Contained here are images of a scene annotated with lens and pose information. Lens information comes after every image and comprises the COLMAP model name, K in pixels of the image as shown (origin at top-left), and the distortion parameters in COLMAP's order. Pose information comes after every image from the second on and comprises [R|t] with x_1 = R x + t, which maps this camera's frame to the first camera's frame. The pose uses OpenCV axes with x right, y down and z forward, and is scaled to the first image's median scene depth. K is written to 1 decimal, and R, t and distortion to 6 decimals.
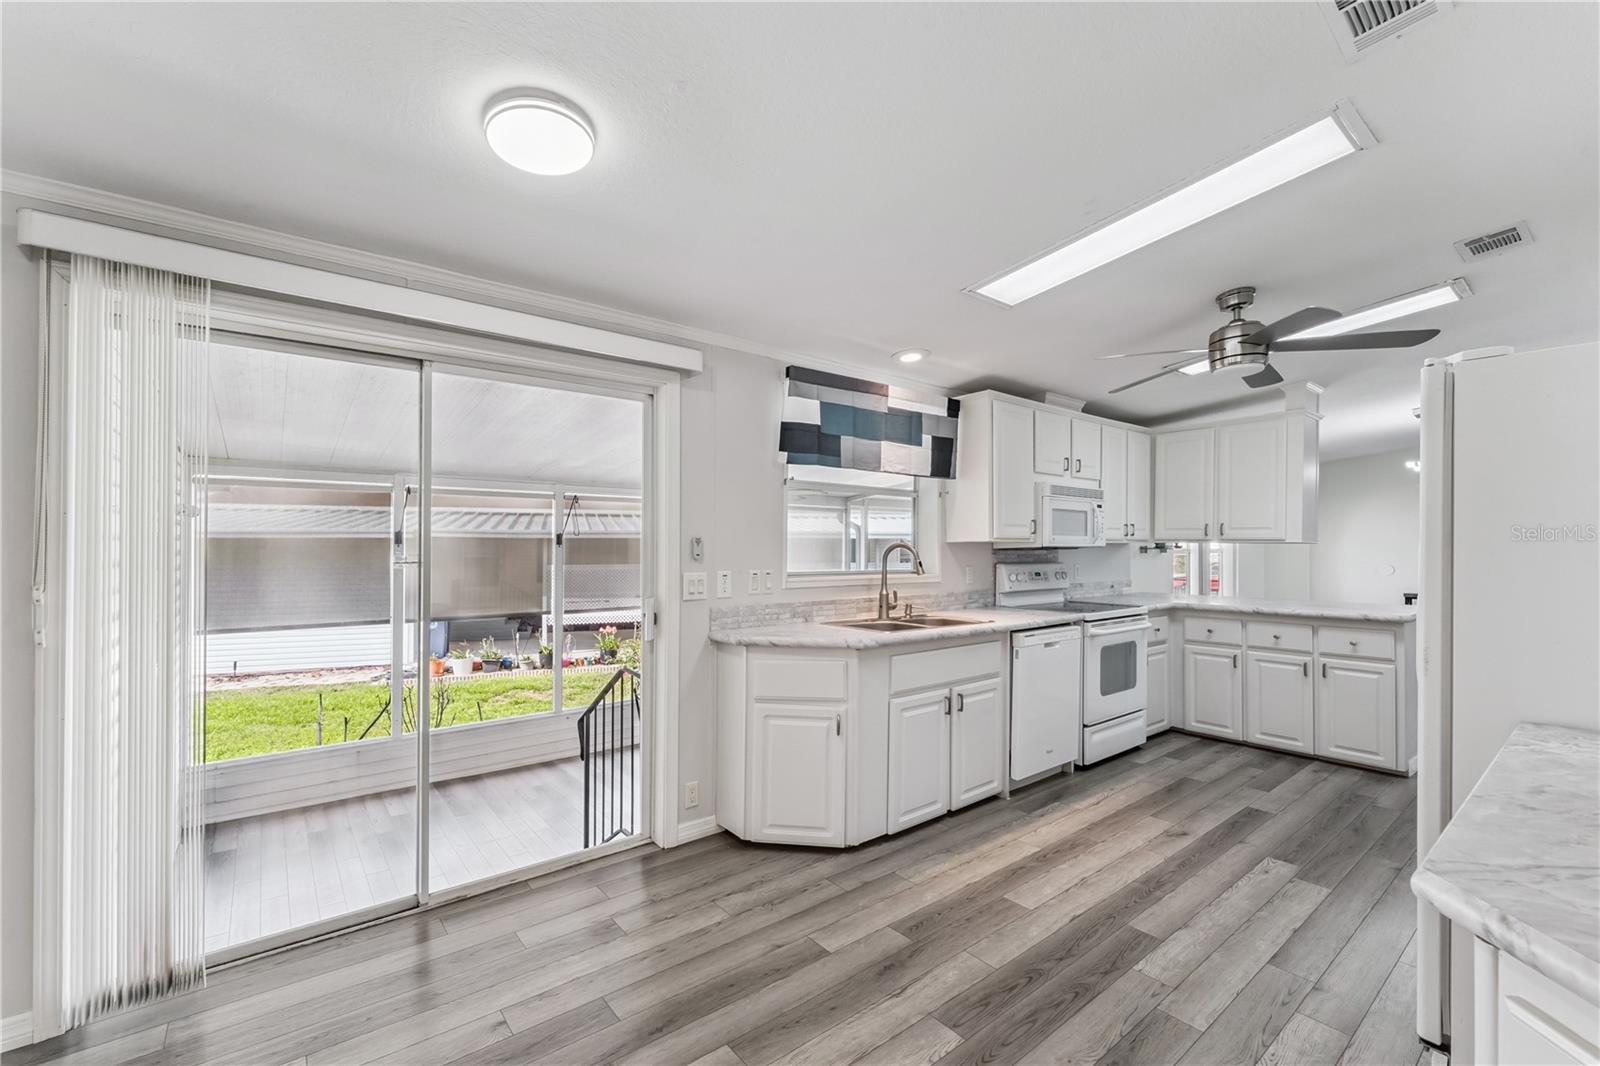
lens RADIAL K [[668.1, 0, 793.2], [0, 668.1, 533.4], [0, 0, 1]] dist [-0.000649, -0.000869]
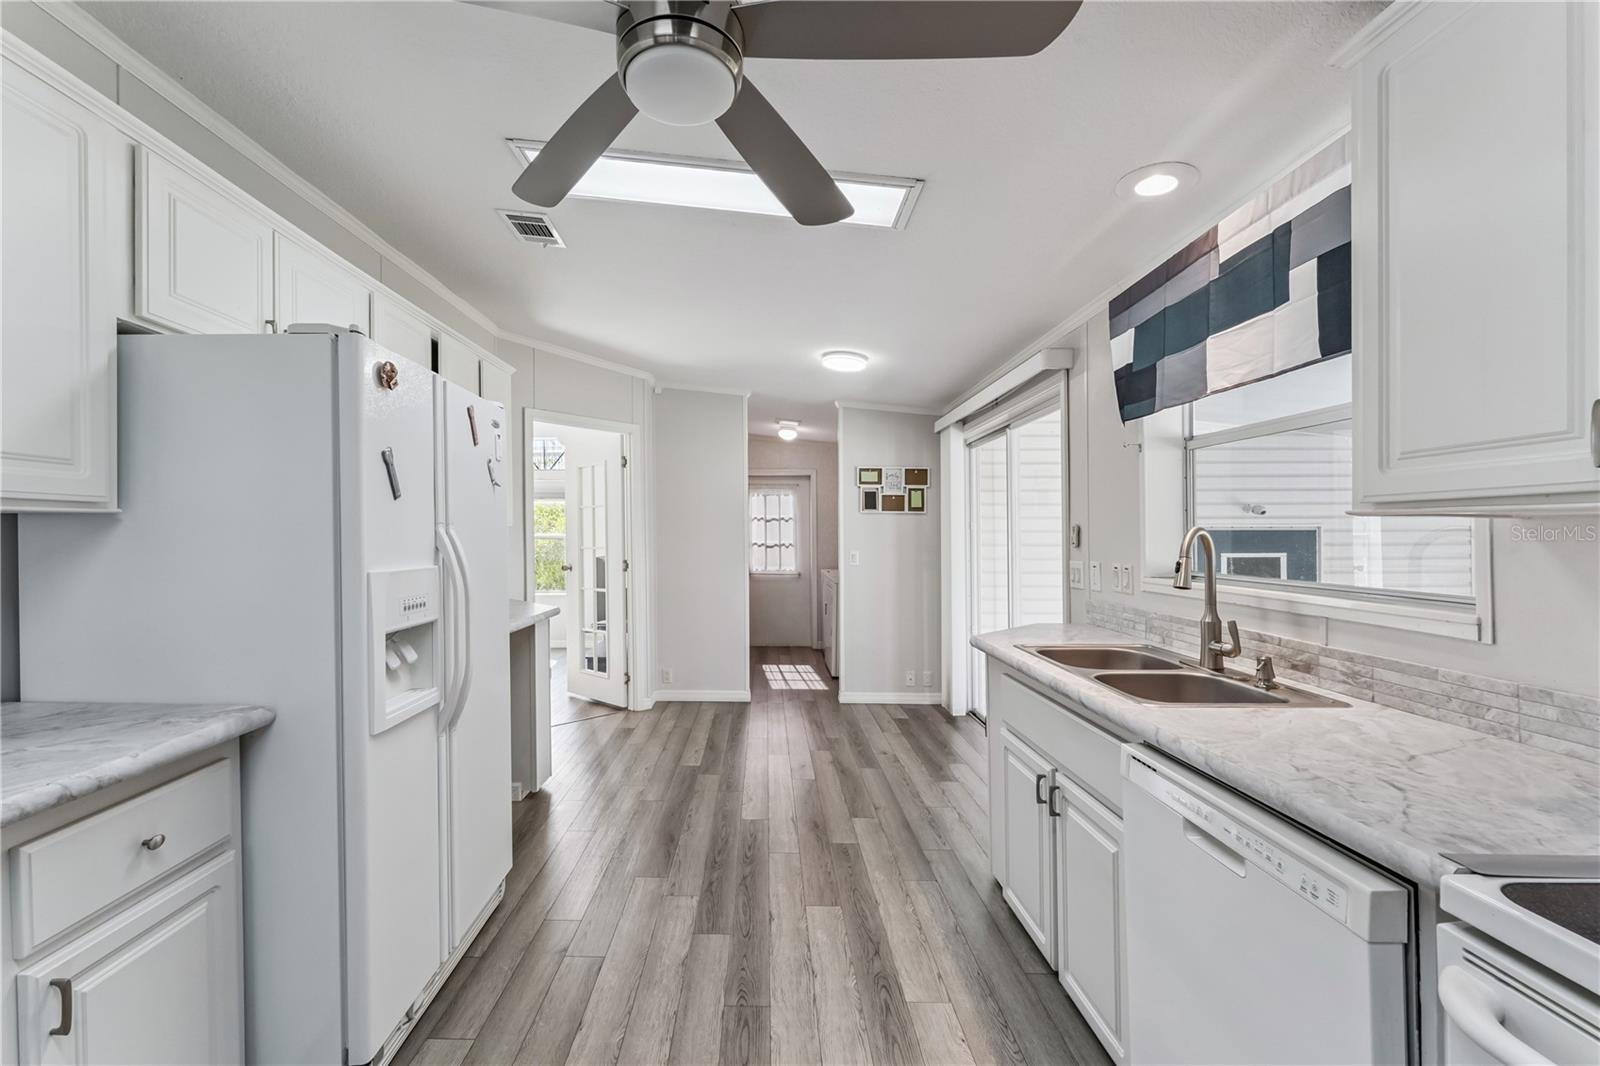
lens RADIAL K [[664.6, 0, 756.7], [0, 664.6, 528.5], [0, 0, 1]] dist [-0.004807, -0.000831]
pose [[-0.628886, -0.009961, -0.777434, 0.824441], [0.014791, 0.999584, -0.024773, 0.024711], [0.777357, -0.027078, -0.628477, 1.113499]]
